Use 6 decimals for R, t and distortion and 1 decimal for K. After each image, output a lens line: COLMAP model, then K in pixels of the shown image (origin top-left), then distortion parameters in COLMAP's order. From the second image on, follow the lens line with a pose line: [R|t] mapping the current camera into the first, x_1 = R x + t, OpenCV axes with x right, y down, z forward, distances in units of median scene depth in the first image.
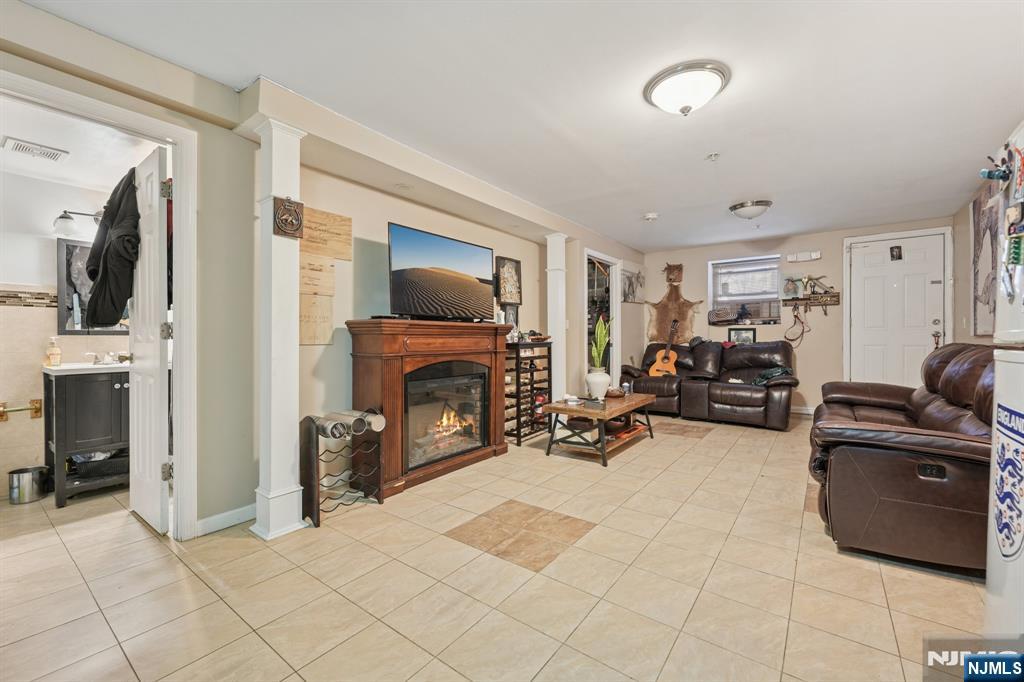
lens RADIAL K [[421.1, 0, 512.0], [0, 421.1, 341.0], [0, 0, 1]] dist [0.001150, 0.000208]
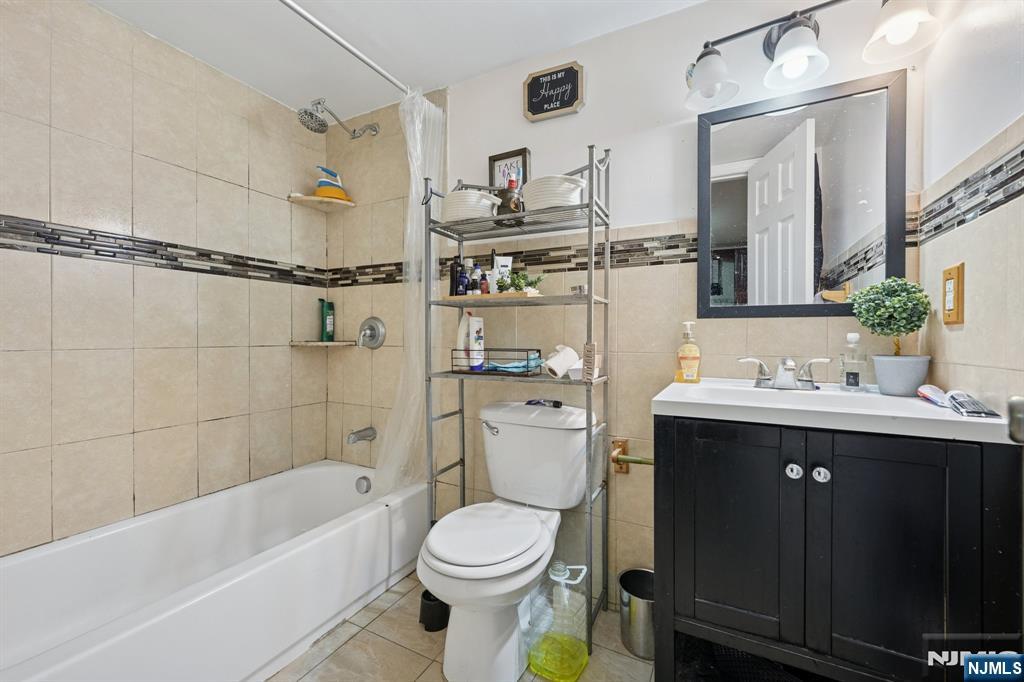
lens RADIAL K [[412.2, 0, 512.0], [0, 412.2, 341.0], [0, 0, 1]] dist [-0.001020, -0.000069]
pose [[0.151888, 0.008028, -0.988365, -0.206291], [-0.007794, 0.999946, 0.006924, 0.003245], [0.988367, 0.006652, 0.151942, 0.230559]]
